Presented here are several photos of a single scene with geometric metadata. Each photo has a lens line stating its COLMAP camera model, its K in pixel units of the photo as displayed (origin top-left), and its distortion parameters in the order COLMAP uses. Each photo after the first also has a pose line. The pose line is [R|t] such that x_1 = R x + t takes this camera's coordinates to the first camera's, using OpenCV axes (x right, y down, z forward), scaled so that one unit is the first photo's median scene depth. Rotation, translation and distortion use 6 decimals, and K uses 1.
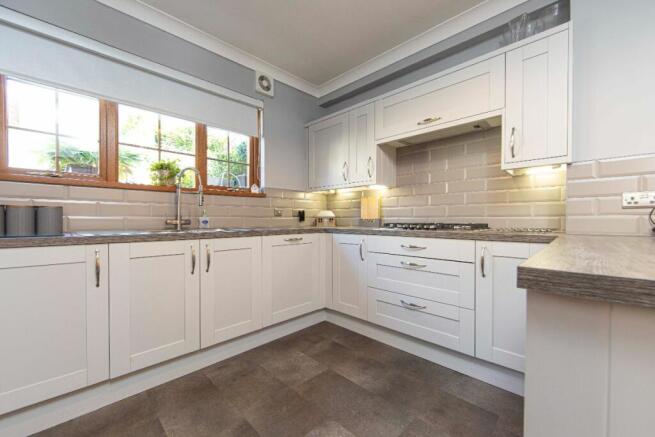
lens RADIAL K [[266.7, 0, 322.4], [0, 266.7, 224.0], [0, 0, 1]] dist [-0.002042, 0.000108]
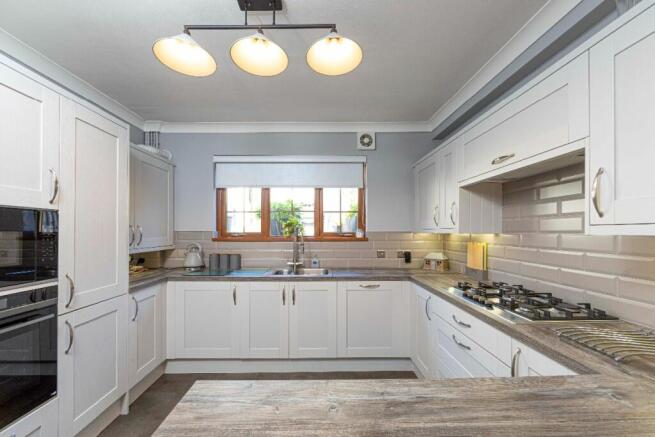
lens RADIAL K [[266.7, 0, 315.4], [0, 266.7, 228.7], [0, 0, 1]] dist [-0.002042, 0.000108]
pose [[0.697683, -0.010675, -0.716328, 0.501713], [-0.001182, 0.999870, -0.016051, -0.151952], [0.716406, 0.012045, 0.697580, 0.067463]]
